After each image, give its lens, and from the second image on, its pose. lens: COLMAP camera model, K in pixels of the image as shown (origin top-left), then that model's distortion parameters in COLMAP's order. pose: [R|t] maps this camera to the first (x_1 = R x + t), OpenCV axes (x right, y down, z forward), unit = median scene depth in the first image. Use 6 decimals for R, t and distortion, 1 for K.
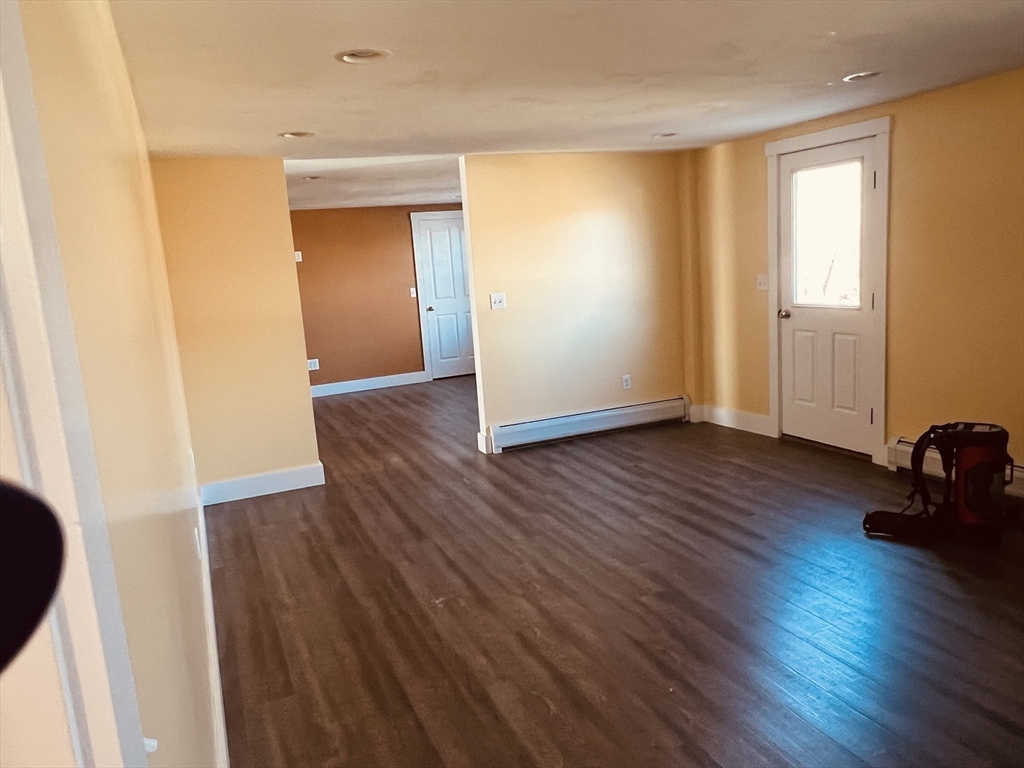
lens RADIAL K [[760.8, 0, 512.0], [0, 760.8, 384.0], [0, 0, 1]] dist [0.006850, 0.002513]
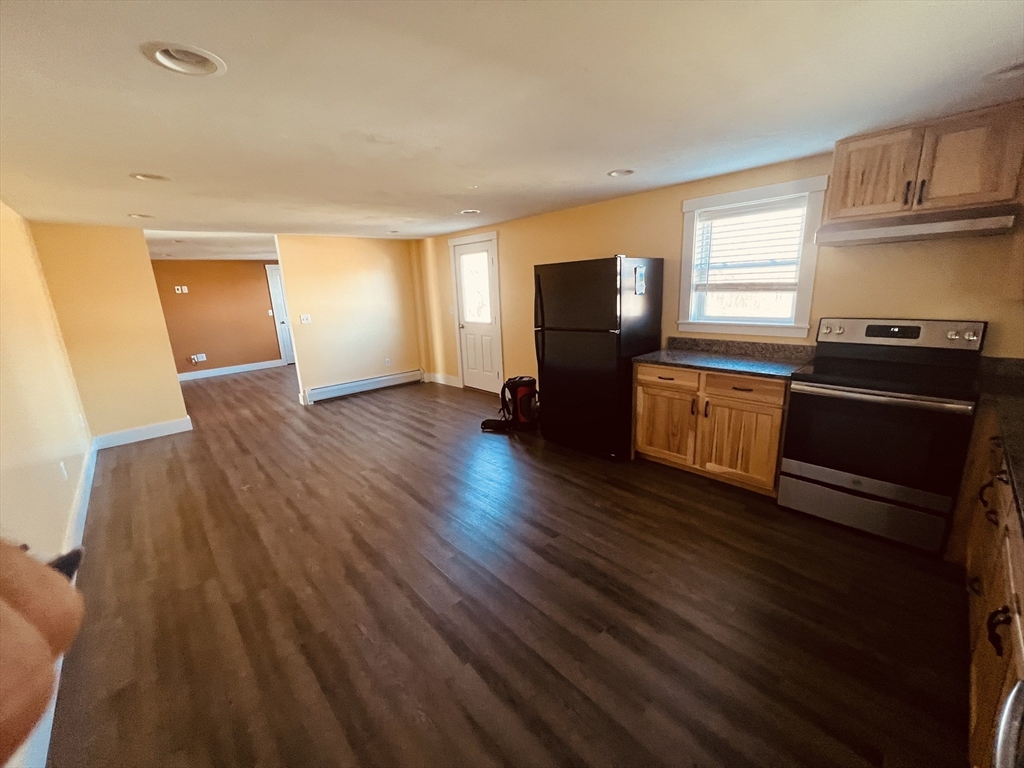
lens RADIAL K [[412.4, 0, 512.0], [0, 412.4, 384.0], [0, 0, 1]] dist [0.000664, 0.000234]
pose [[0.942662, -0.047961, 0.330283, 0.124057], [0.031029, 0.997929, 0.056351, 0.003155], [-0.332302, -0.042872, 0.942198, -0.081273]]
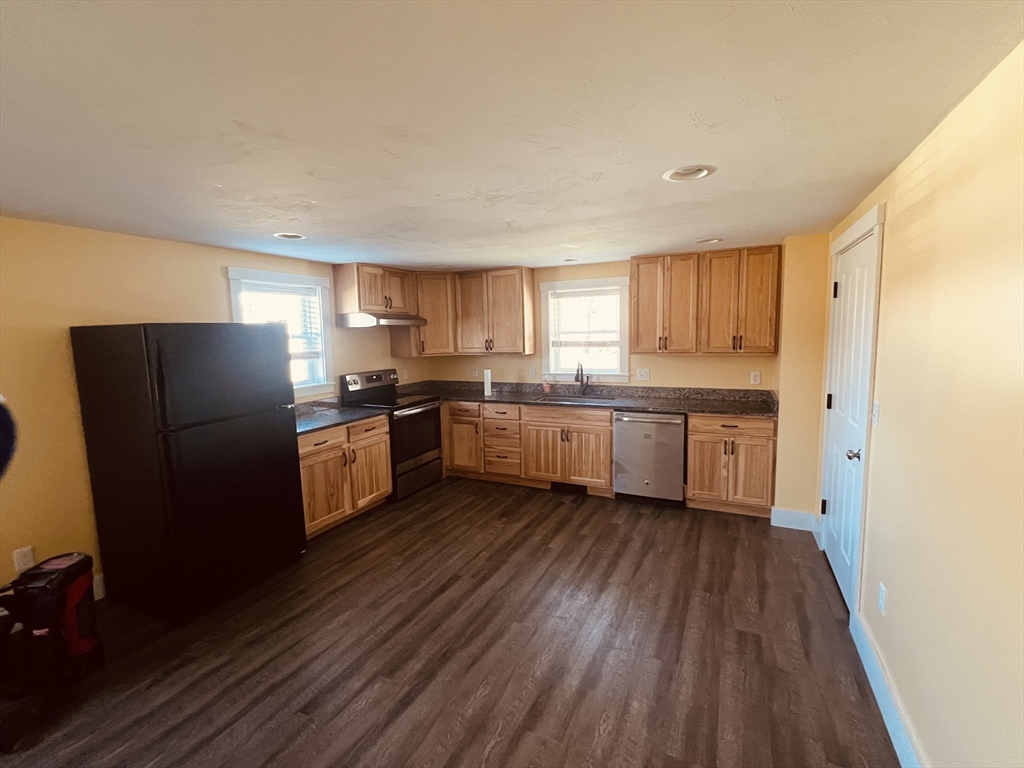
lens RADIAL K [[456.8, 0, 512.0], [0, 456.8, 384.0], [0, 0, 1]] dist [-0.000260, 0.000012]
pose [[-0.648125, -0.000837, 0.761534, -0.158579], [0.197295, 0.965672, 0.168975, -0.106659], [-0.735533, 0.259763, -0.625711, 0.604315]]
